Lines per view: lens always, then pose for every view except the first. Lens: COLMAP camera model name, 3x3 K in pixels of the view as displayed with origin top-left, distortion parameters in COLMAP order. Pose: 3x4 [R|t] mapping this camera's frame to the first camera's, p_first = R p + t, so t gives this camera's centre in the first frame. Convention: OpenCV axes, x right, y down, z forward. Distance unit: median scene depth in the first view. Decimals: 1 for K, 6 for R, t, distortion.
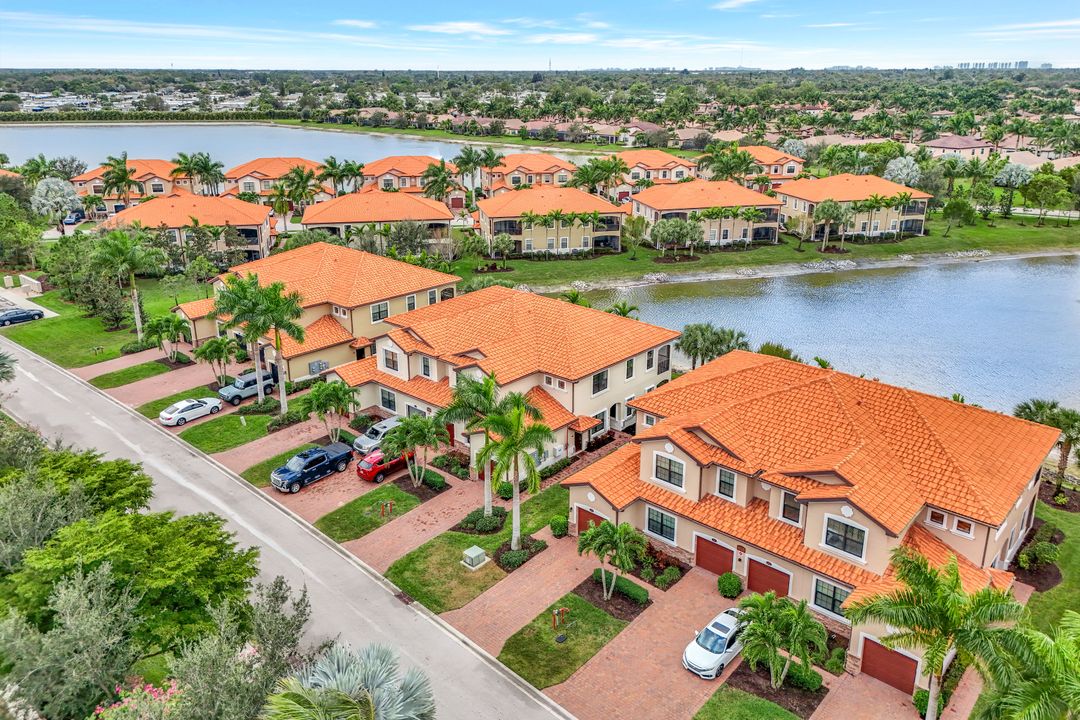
lens RADIAL K [[786.3, 0, 542.1], [0, 786.3, 325.0], [0, 0, 1]] dist [0.077395, -0.088506]
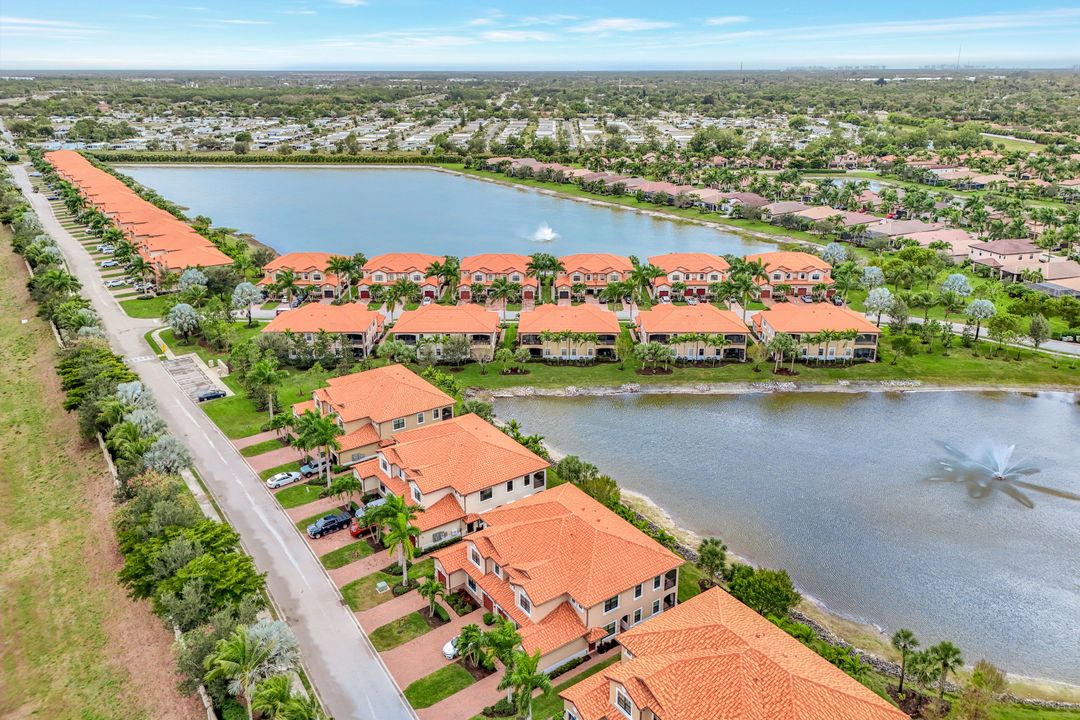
lens RADIAL K [[786.3, 0, 542.1], [0, 786.3, 325.0], [0, 0, 1]] dist [0.077395, -0.088506]
pose [[0.973235, 0.066938, -0.219849, 0.421131], [-0.066714, 0.997736, 0.008451, -0.248220], [0.219917, 0.006442, 0.975497, -0.530668]]
